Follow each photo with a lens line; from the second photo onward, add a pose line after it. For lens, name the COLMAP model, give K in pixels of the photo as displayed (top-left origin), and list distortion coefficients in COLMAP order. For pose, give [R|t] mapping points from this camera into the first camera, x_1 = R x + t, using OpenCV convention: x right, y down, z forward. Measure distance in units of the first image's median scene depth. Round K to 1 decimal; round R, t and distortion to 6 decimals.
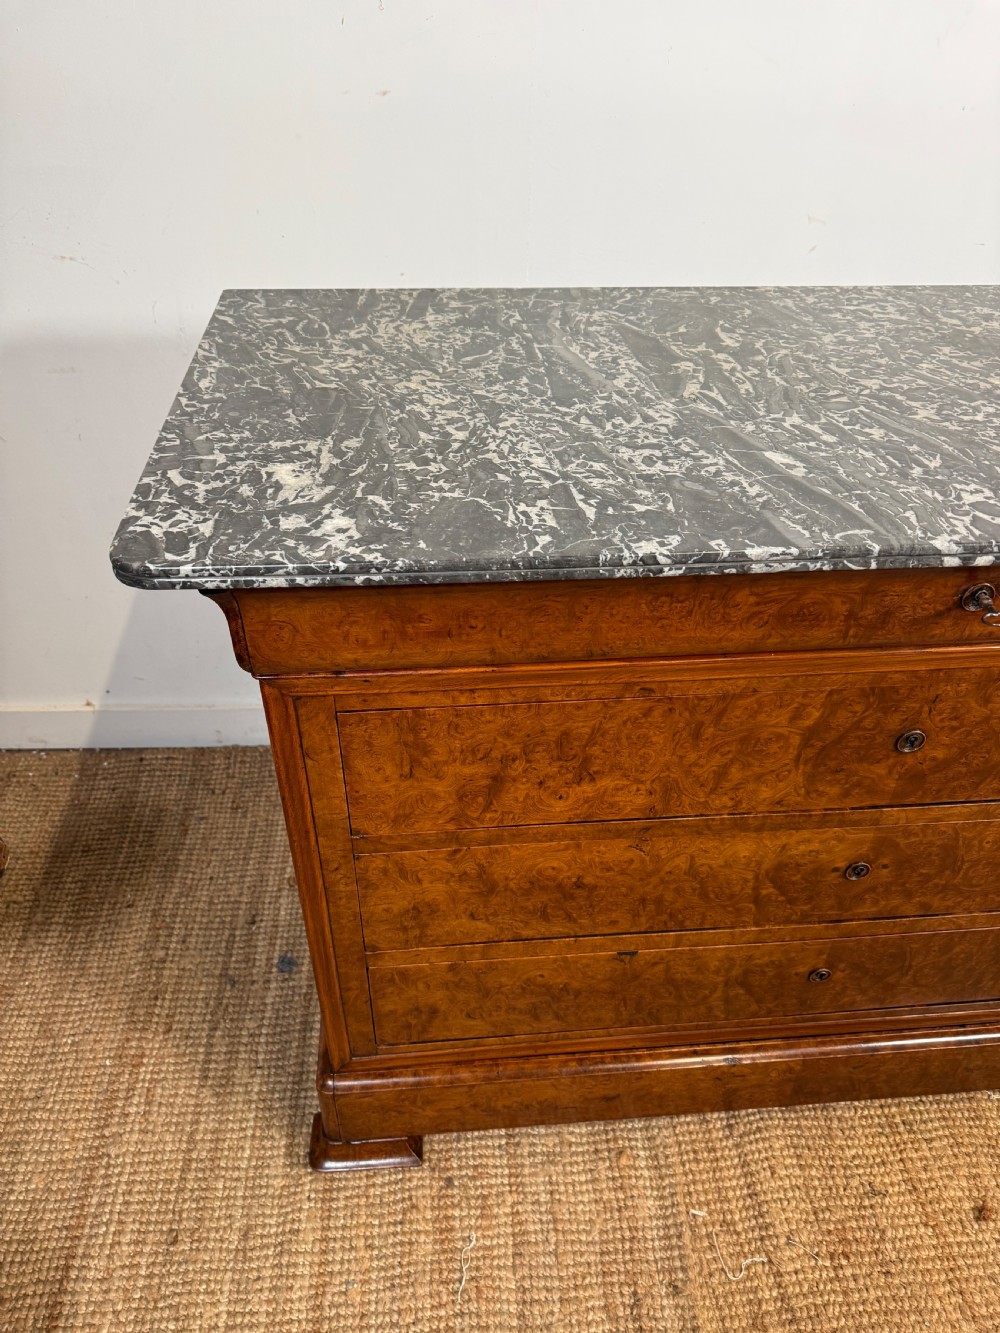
lens RADIAL K [[948.5, 0, 497.2], [0, 948.5, 672.5], [0, 0, 1]] dist [0.015158, -0.023876]
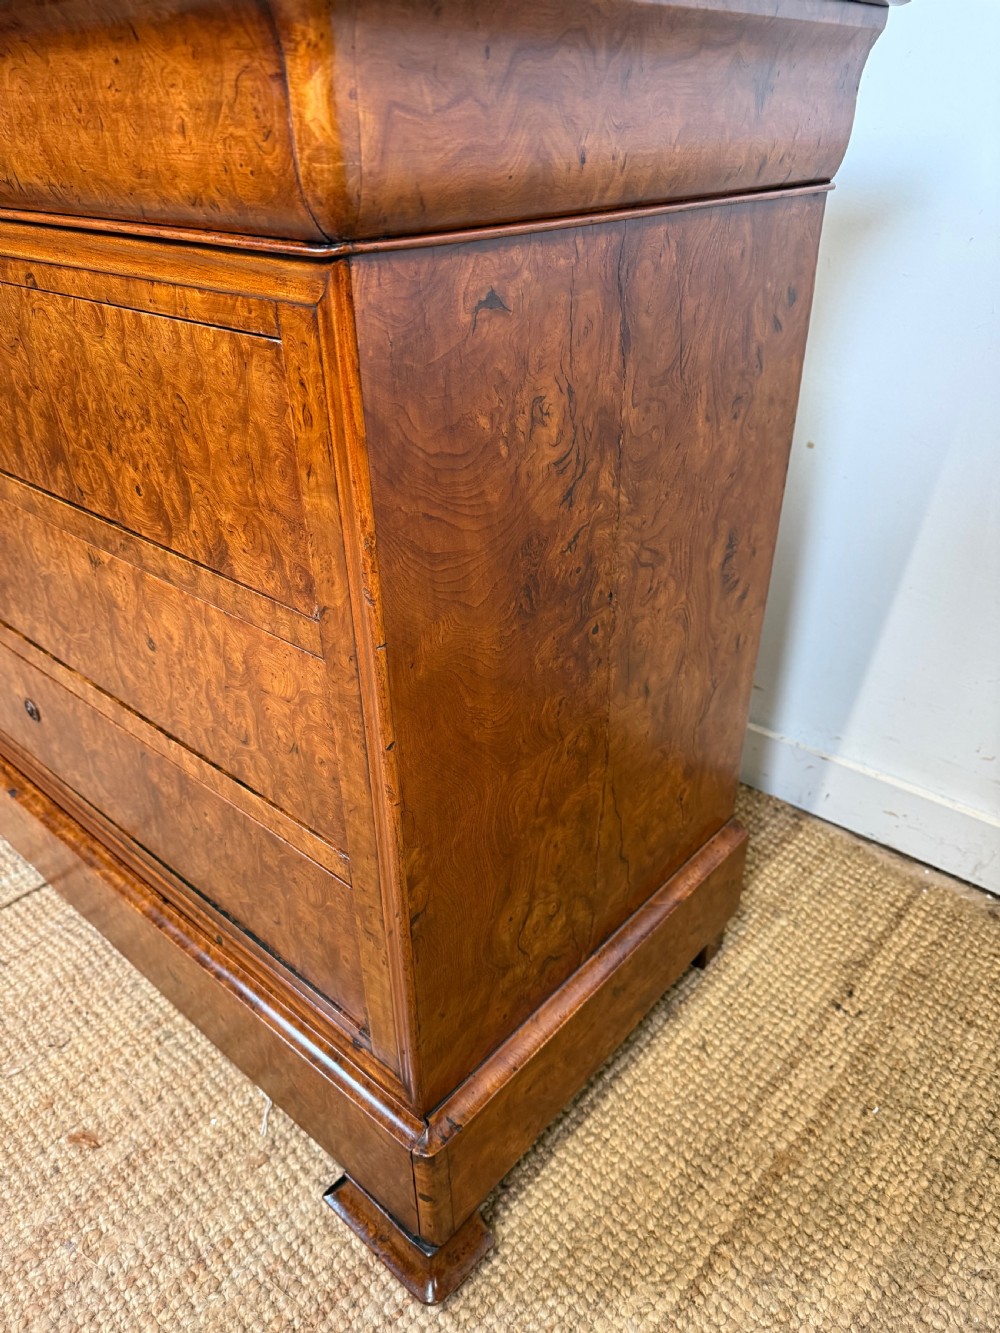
lens RADIAL K [[948.5, 0, 509.7], [0, 948.5, 681.9], [0, 0, 1]] dist [0.015158, -0.023876]
pose [[0.685688, 0.357308, -0.634163, 1.102238], [-0.432716, 0.900660, 0.039587, 0.058787], [0.585310, 0.247268, 0.772185, 0.518818]]
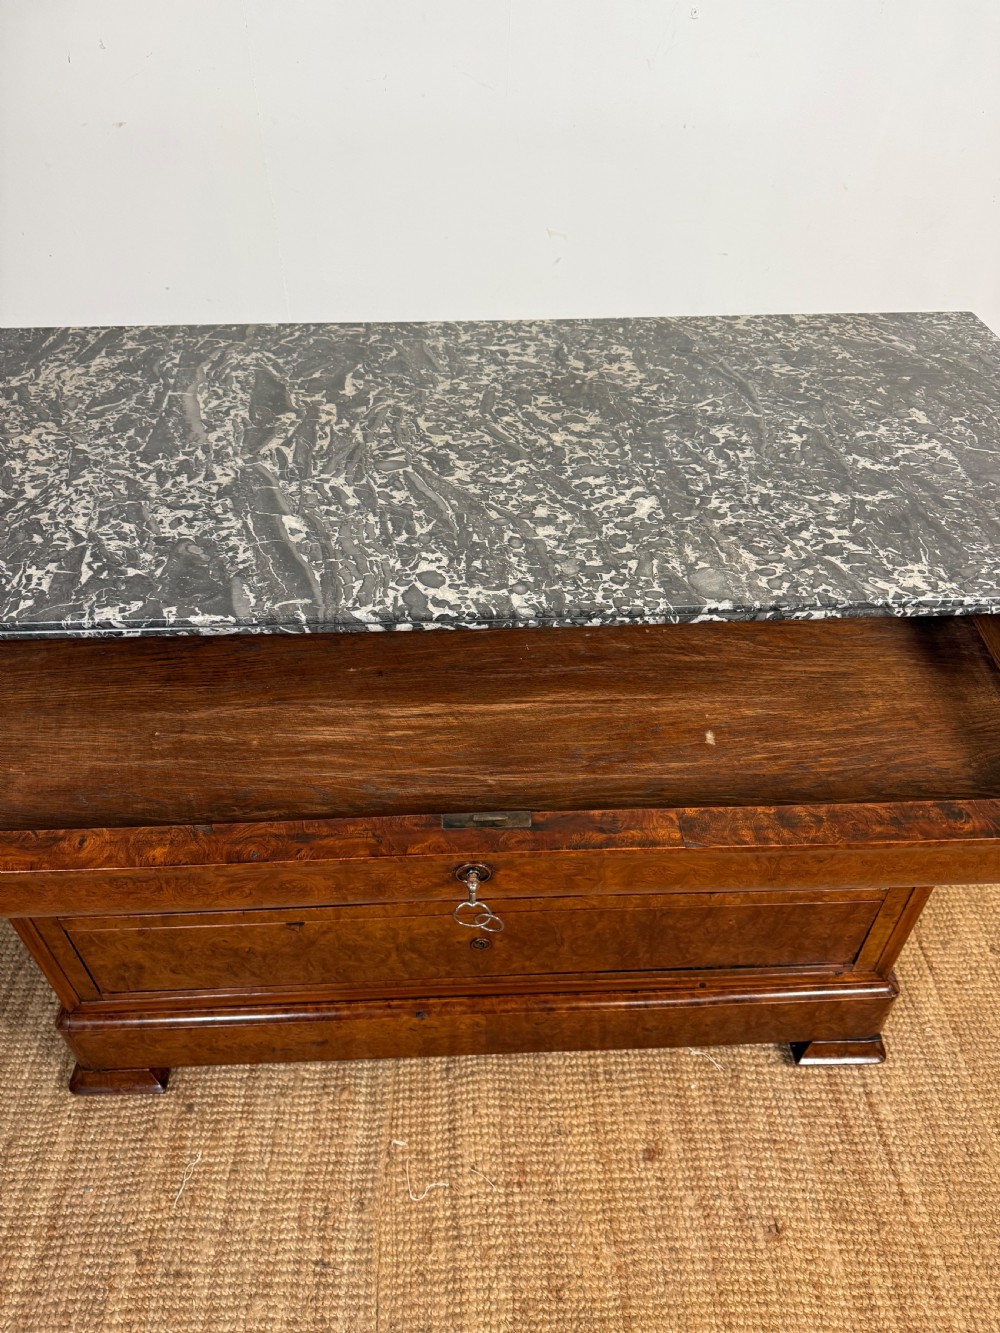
lens RADIAL K [[948.5, 0, 497.9], [0, 948.5, 675.1], [0, 0, 1]] dist [0.015158, -0.023876]
pose [[0.998669, 0.018166, -0.048266, 0.373953], [-0.014457, 0.996995, 0.076104, -0.081064], [0.049503, -0.075305, 0.995931, -0.090453]]
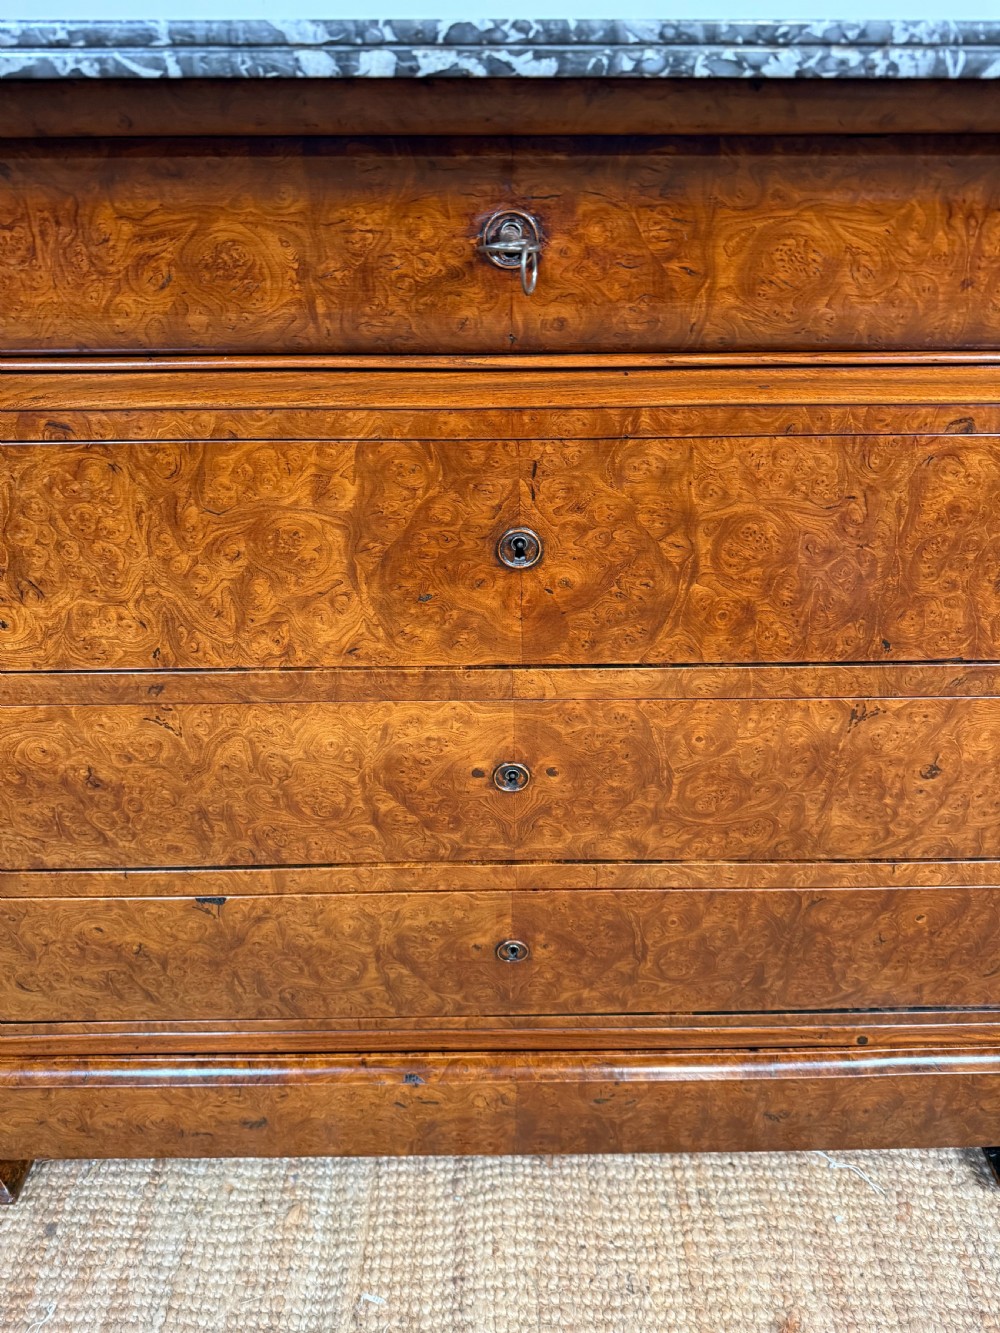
lens RADIAL K [[948.5, 0, 504.6], [0, 948.5, 670.3], [0, 0, 1]] dist [0.015158, -0.023876]
pose [[0.997077, 0.027629, -0.071240, 0.346091], [-0.032943, 0.996674, -0.074531, 0.149208], [0.068943, 0.076660, 0.994671, 0.263434]]
